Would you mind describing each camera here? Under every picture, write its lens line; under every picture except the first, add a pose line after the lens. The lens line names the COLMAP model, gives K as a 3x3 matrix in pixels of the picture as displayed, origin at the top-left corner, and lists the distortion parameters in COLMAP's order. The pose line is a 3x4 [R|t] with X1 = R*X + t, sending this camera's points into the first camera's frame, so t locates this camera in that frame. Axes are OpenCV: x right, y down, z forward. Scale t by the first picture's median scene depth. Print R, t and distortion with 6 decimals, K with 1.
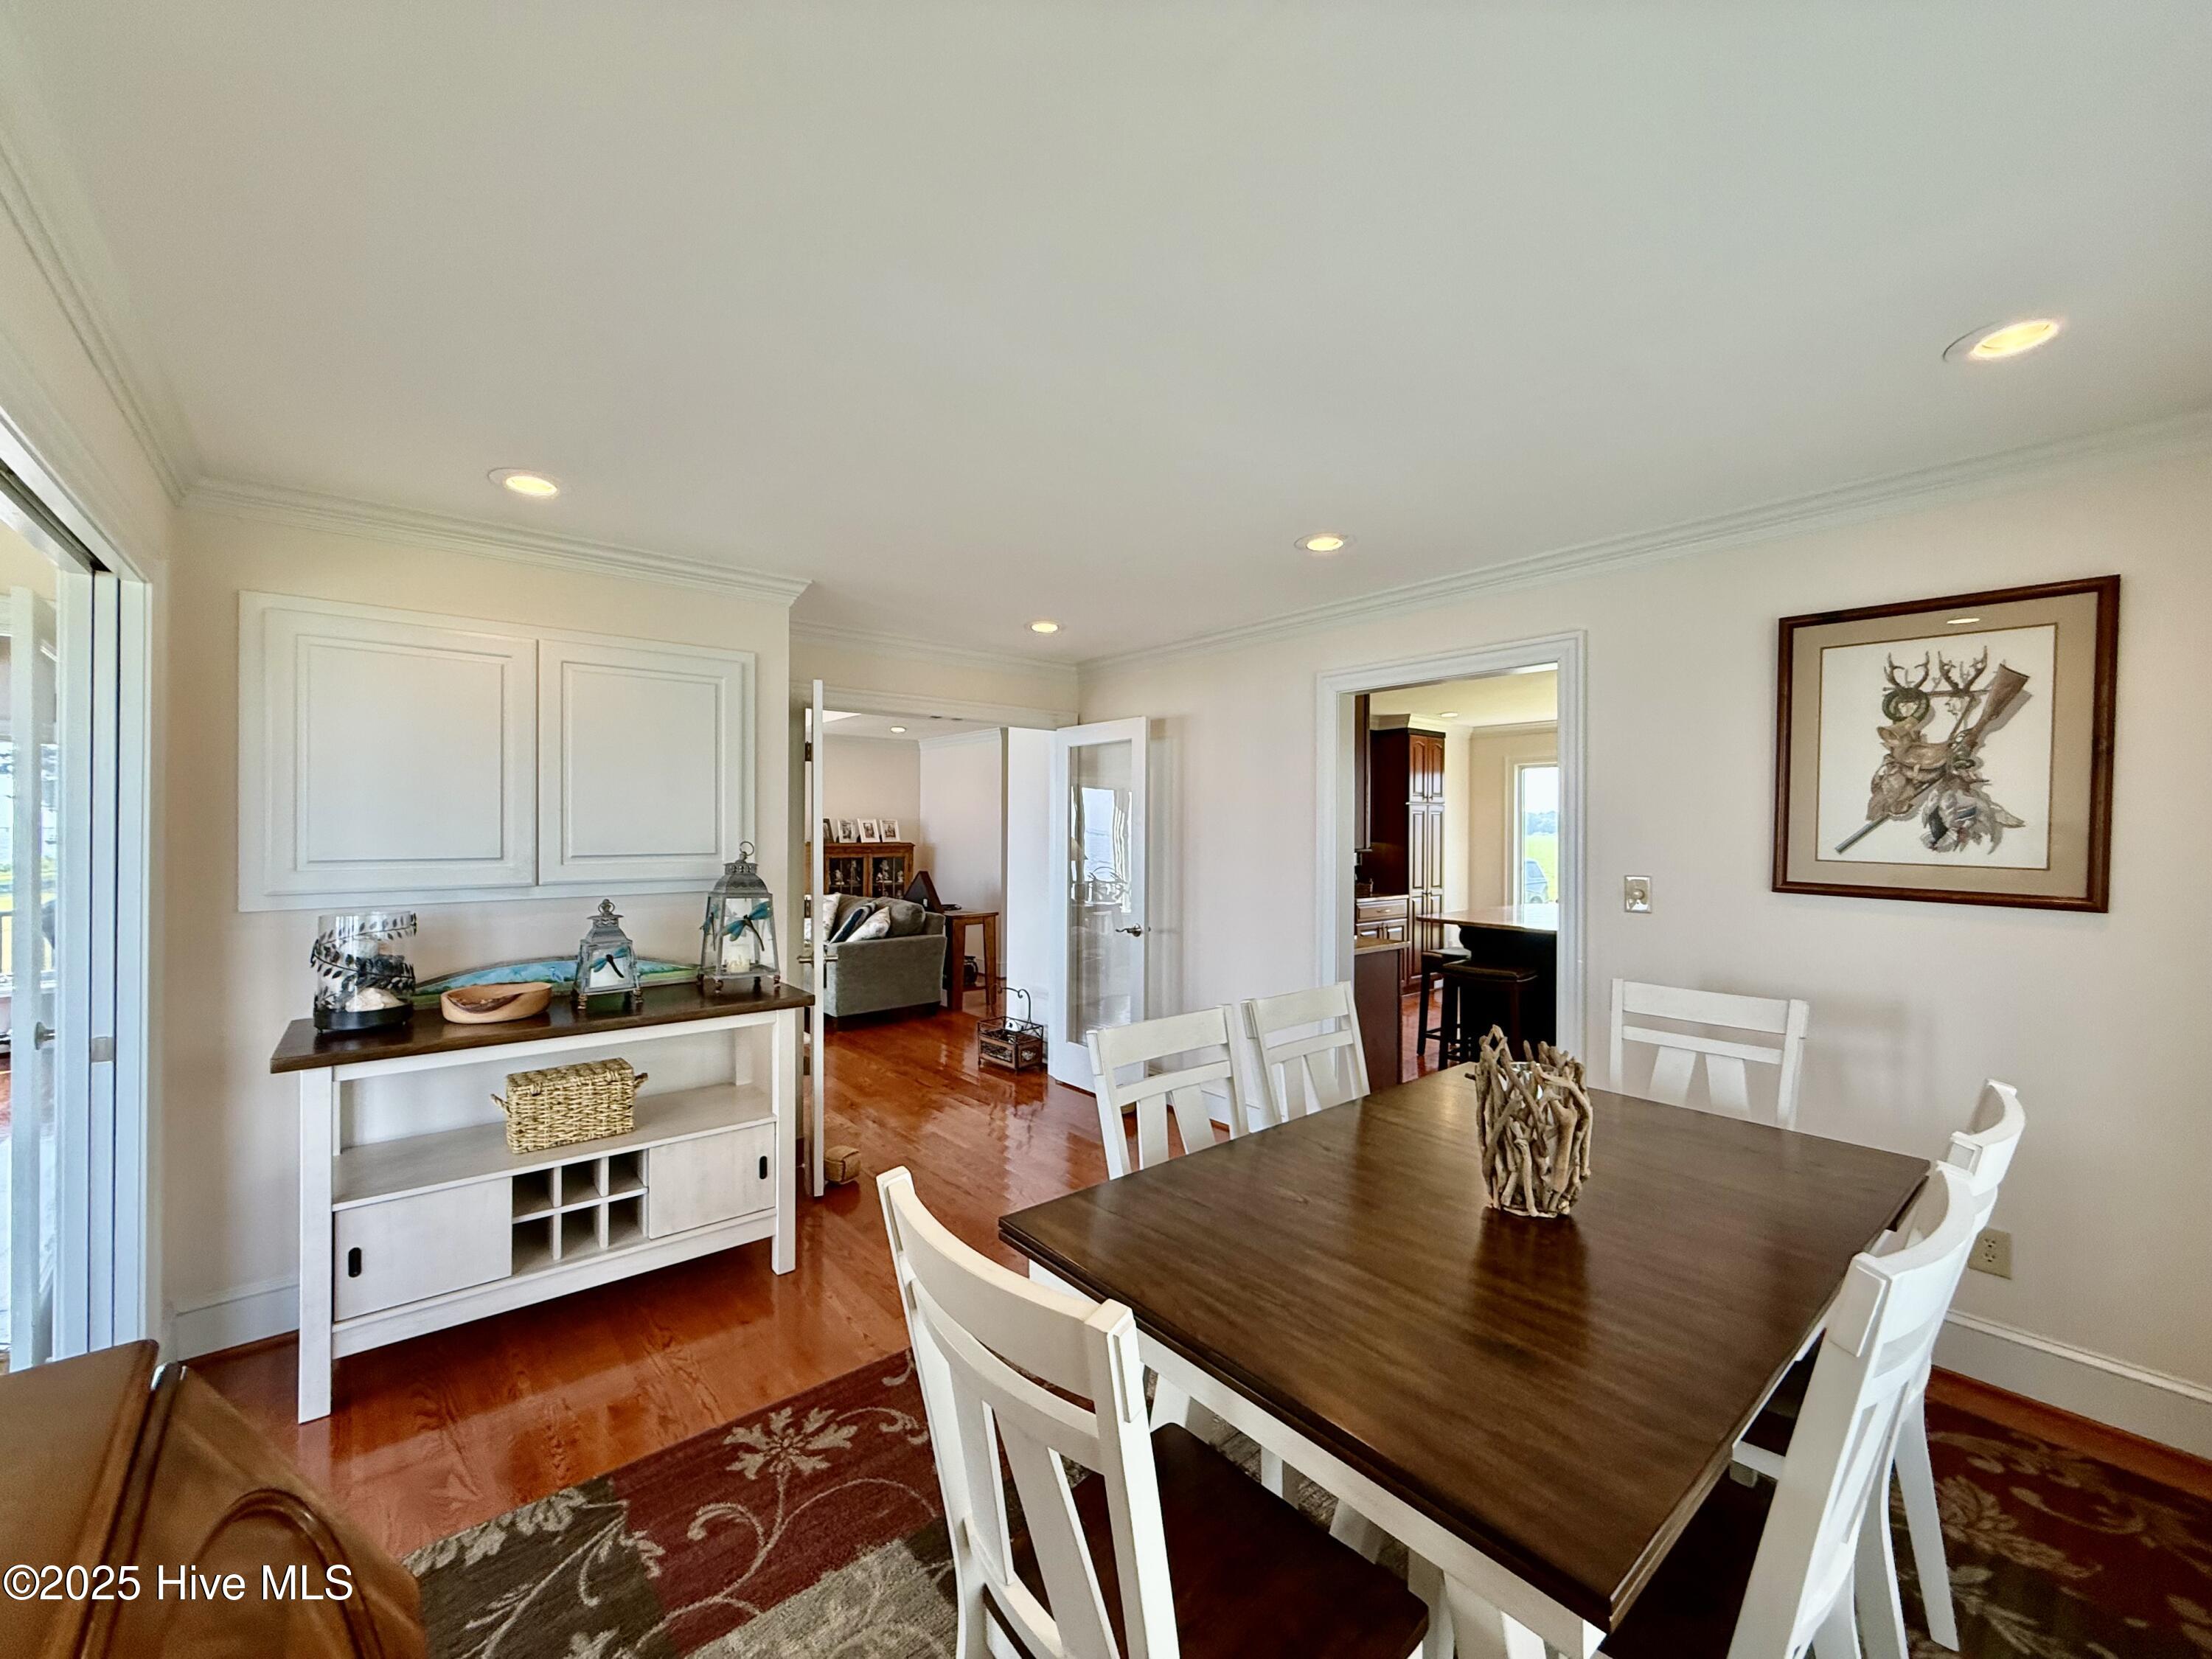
lens RADIAL K [[885.8, 0, 1102.6], [0, 885.8, 834.6], [0, 0, 1]] dist [-0.000379, -0.000101]
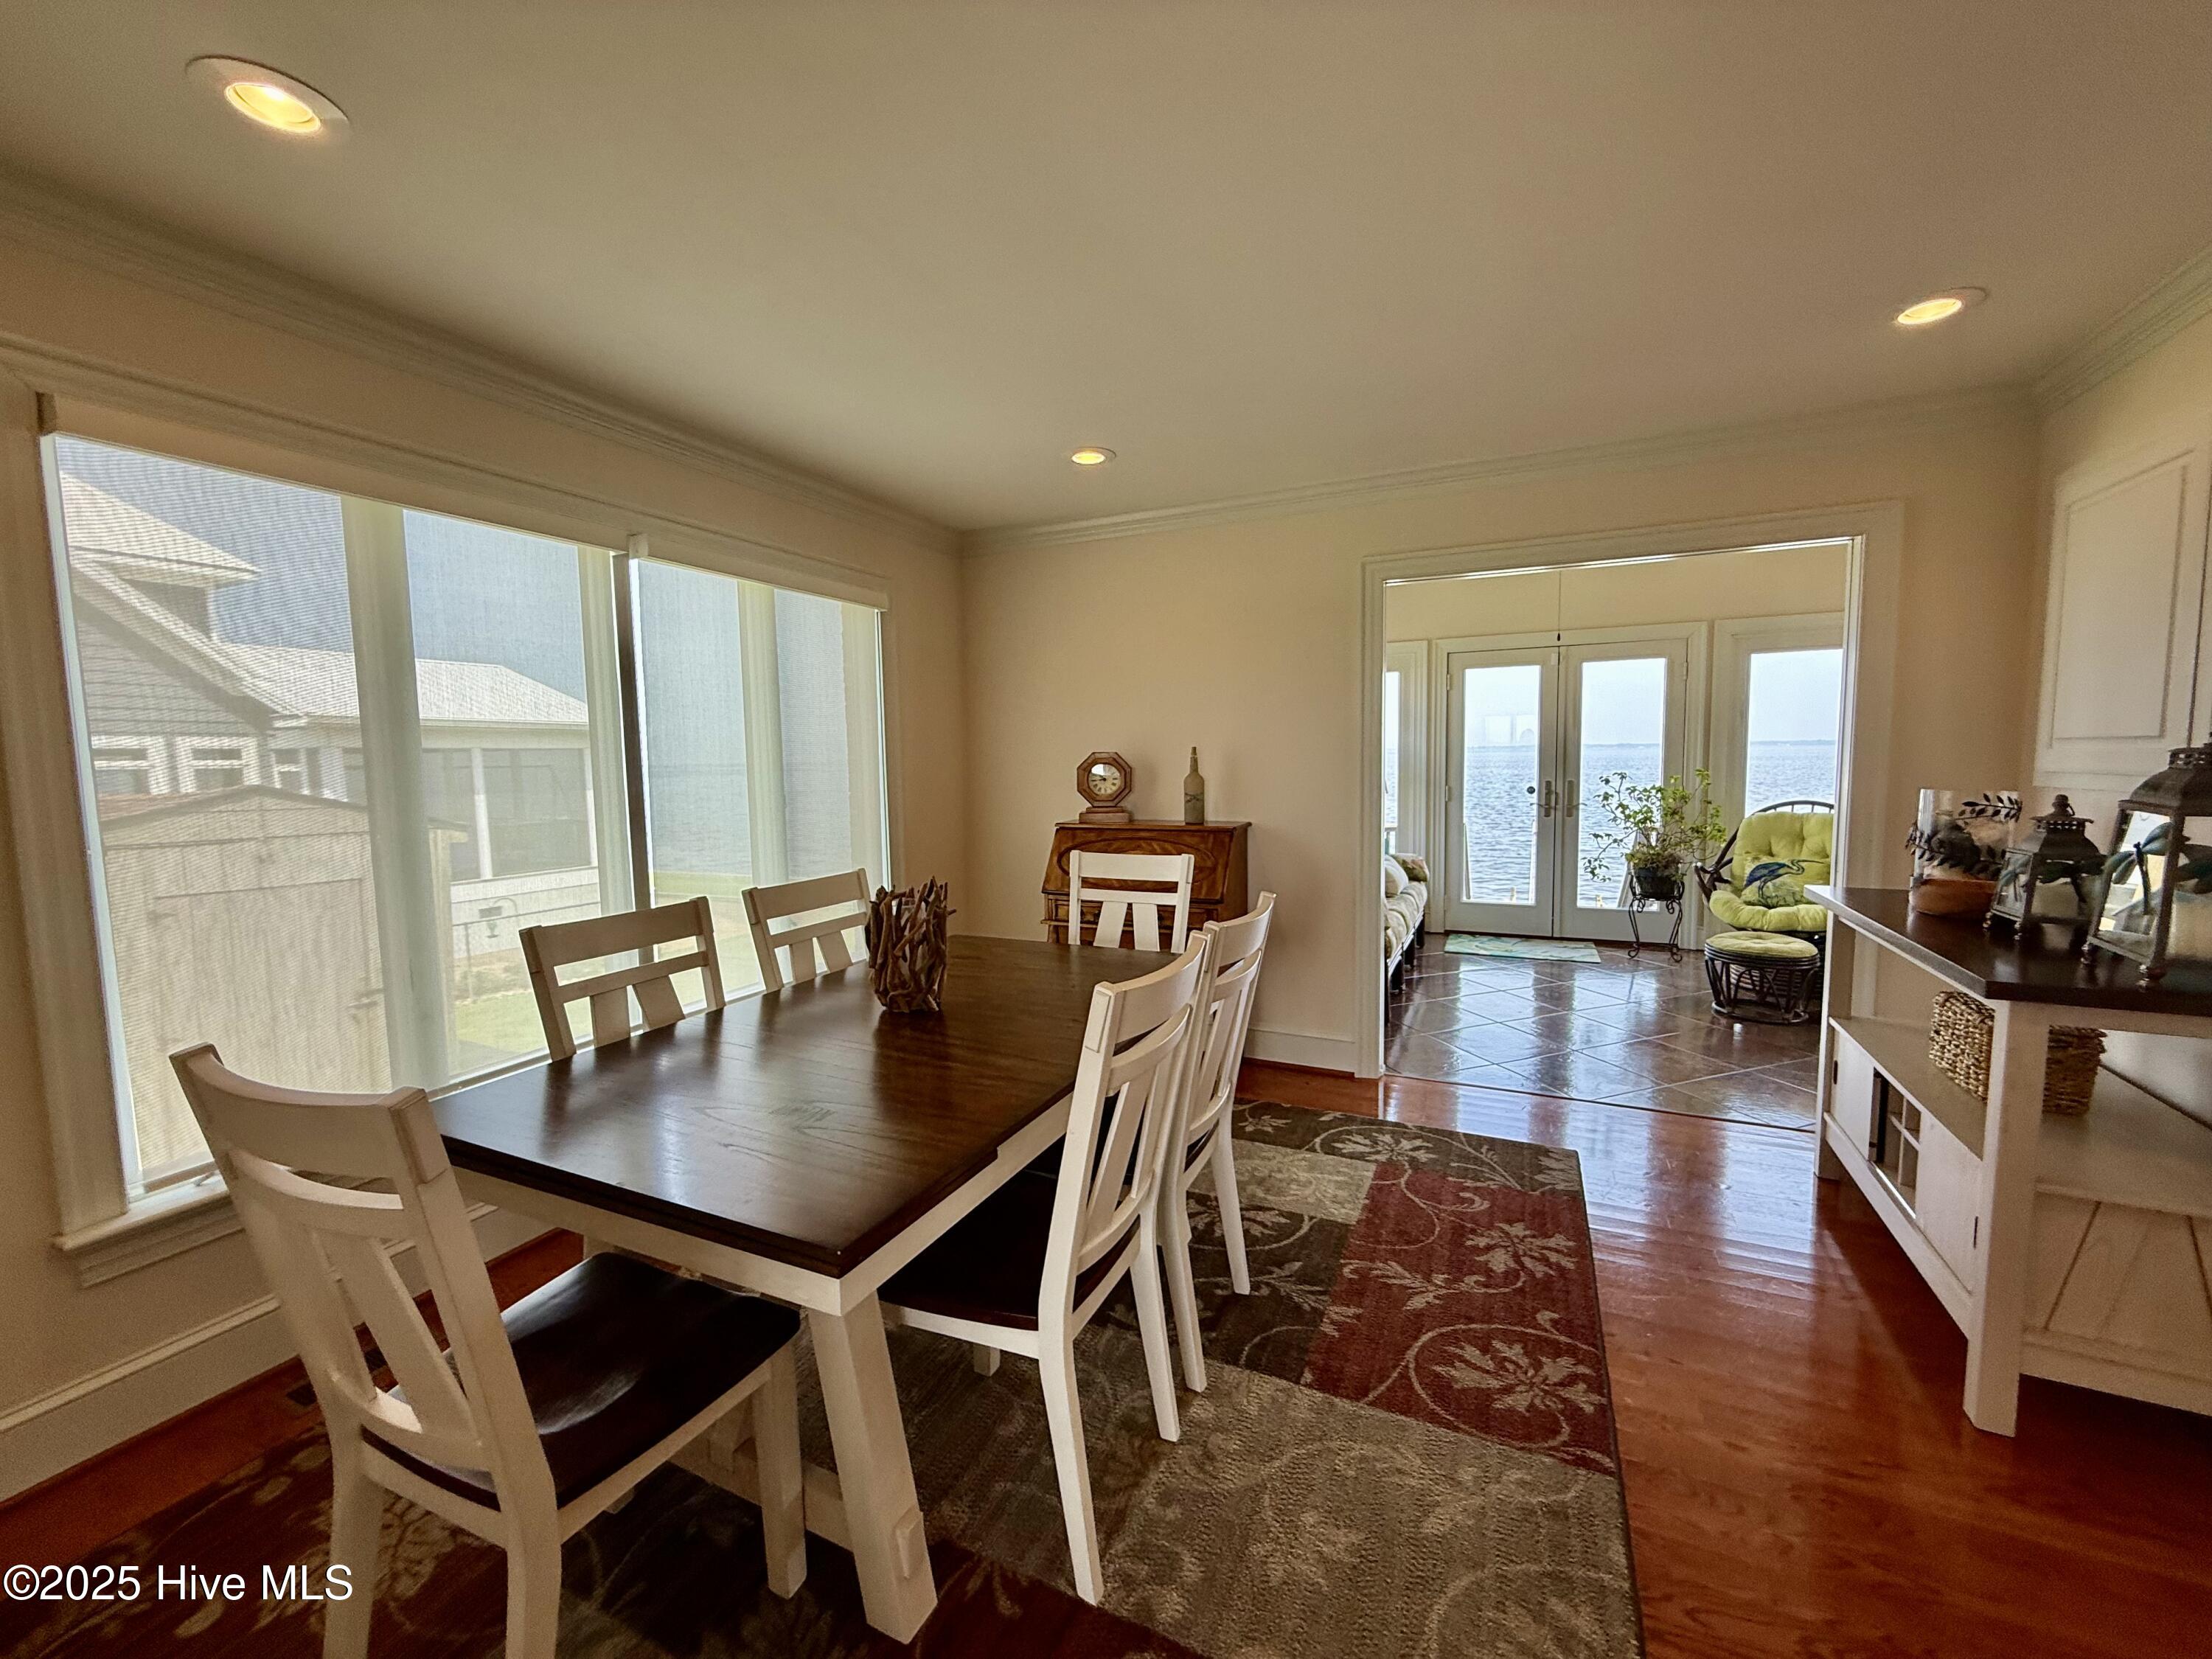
lens RADIAL K [[885.8, 0, 1102.6], [0, 885.8, 834.6], [0, 0, 1]] dist [-0.000379, -0.000101]
pose [[-0.913599, 0.047075, -0.403882, 0.600162], [0.013685, 0.996273, 0.085164, 0.041422], [0.406386, 0.072279, -0.910838, 1.827311]]
